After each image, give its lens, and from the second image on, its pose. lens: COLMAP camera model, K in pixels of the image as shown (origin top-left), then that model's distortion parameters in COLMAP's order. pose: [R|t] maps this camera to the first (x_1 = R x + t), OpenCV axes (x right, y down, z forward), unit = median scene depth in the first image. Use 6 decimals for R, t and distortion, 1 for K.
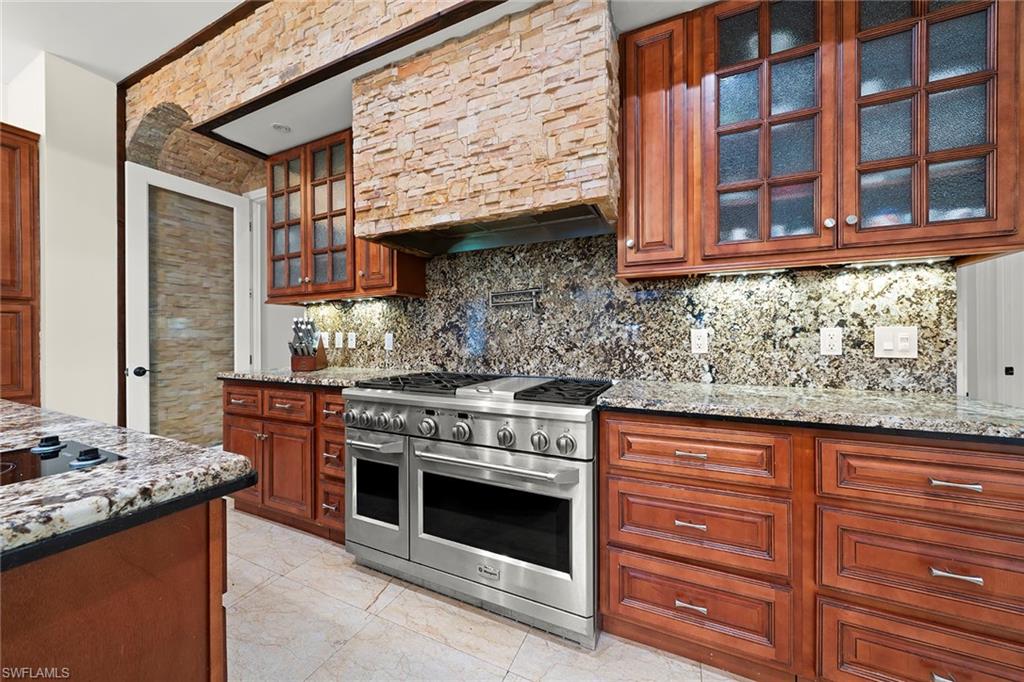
lens RADIAL K [[354.2, 0, 512.0], [0, 354.2, 341.0], [0, 0, 1]] dist [-0.010173, -0.000046]
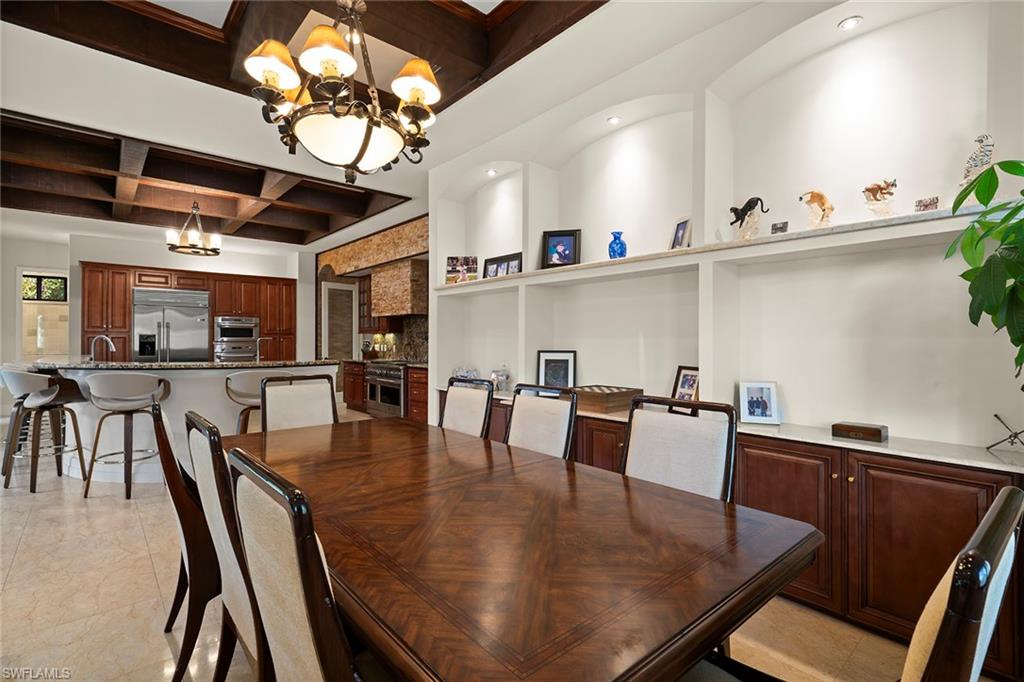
lens RADIAL K [[480.3, 0, 512.0], [0, 480.3, 341.0], [0, 0, 1]] dist [0.000418, 0.000488]
pose [[0.905835, 0.005364, -0.423597, 2.001939], [-0.006445, 0.999979, -0.001119, -0.059783], [0.423582, 0.003743, 0.905850, -1.892326]]
